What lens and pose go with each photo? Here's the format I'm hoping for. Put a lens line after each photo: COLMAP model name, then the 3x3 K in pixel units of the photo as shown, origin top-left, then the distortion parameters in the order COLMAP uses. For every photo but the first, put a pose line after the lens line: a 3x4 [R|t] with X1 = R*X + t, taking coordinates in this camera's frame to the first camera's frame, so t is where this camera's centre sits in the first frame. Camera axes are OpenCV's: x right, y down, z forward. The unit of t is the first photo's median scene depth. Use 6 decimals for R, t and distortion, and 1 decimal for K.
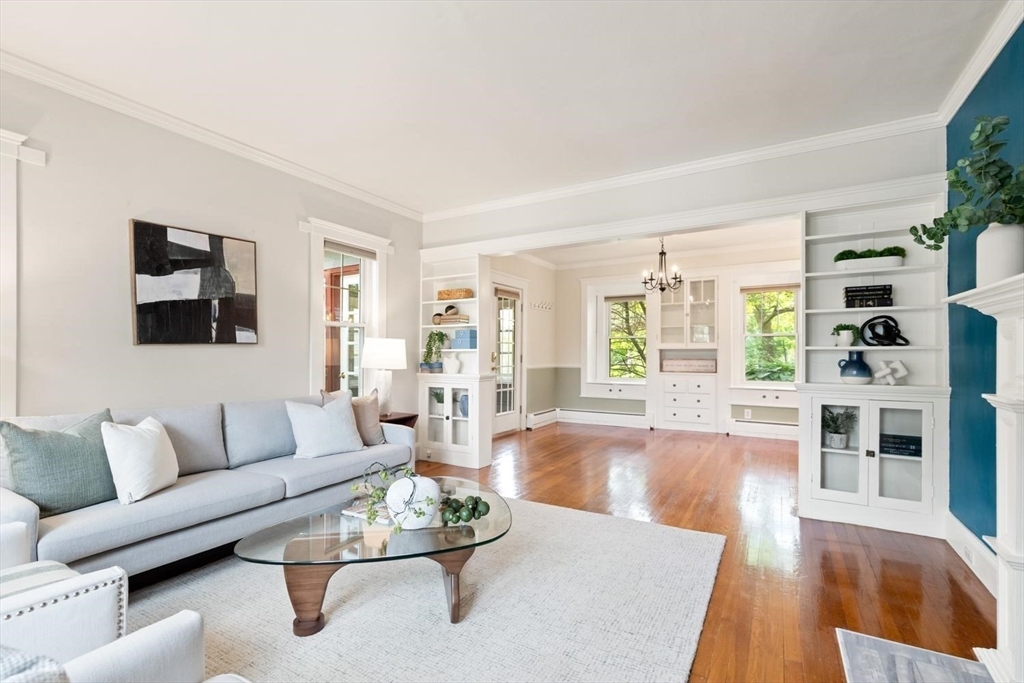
lens RADIAL K [[466.6, 0, 497.5], [0, 466.6, 351.8], [0, 0, 1]] dist [0.005808, -0.001613]
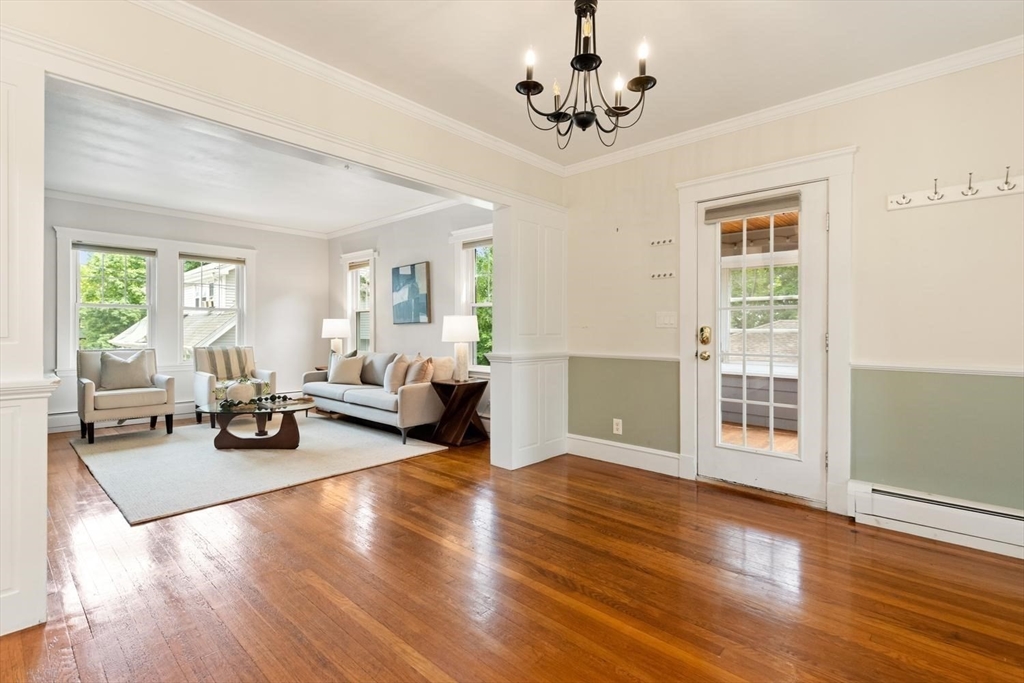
lens RADIAL K [[466.6, 0, 509.8], [0, 466.6, 329.0], [0, 0, 1]] dist [0.005808, -0.001613]
pose [[-0.186739, -0.002098, -0.982407, 1.135896], [-0.001557, 0.999997, -0.001839, 0.008730], [0.982408, 0.001187, -0.186742, 1.719933]]
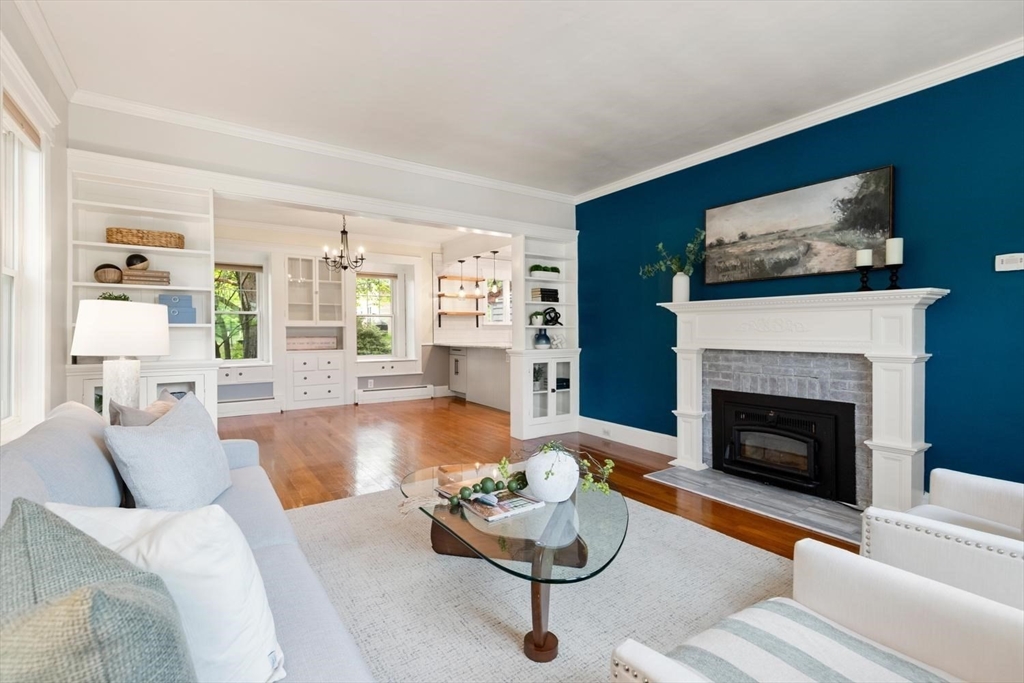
lens RADIAL K [[466.6, 0, 511.5], [0, 466.6, 334.4], [0, 0, 1]] dist [0.005808, -0.001613]
pose [[0.414046, -0.007287, 0.910227, -0.726780], [-0.000269, 0.999967, 0.008128, 0.005232], [-0.910256, -0.003611, 0.414030, 0.430230]]
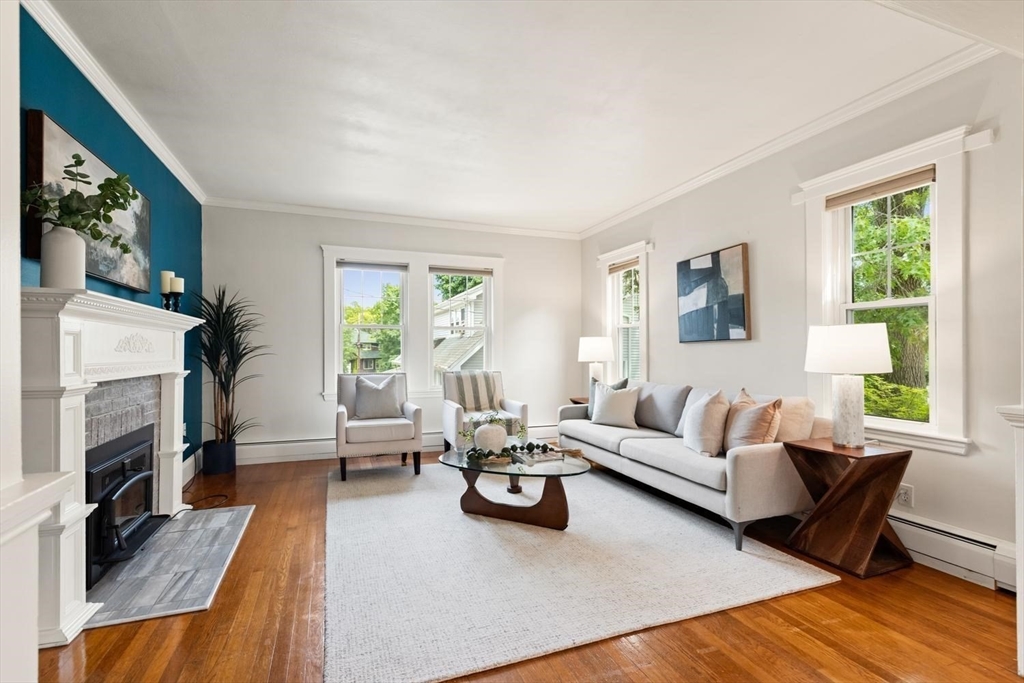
lens RADIAL K [[466.6, 0, 507.2], [0, 466.6, 351.3], [0, 0, 1]] dist [0.005808, -0.001613]
pose [[-0.616105, 0.001454, -0.787663, 0.689072], [0.001744, 0.999998, 0.000482, 0.008809], [0.787662, -0.001077, -0.616106, 1.321267]]
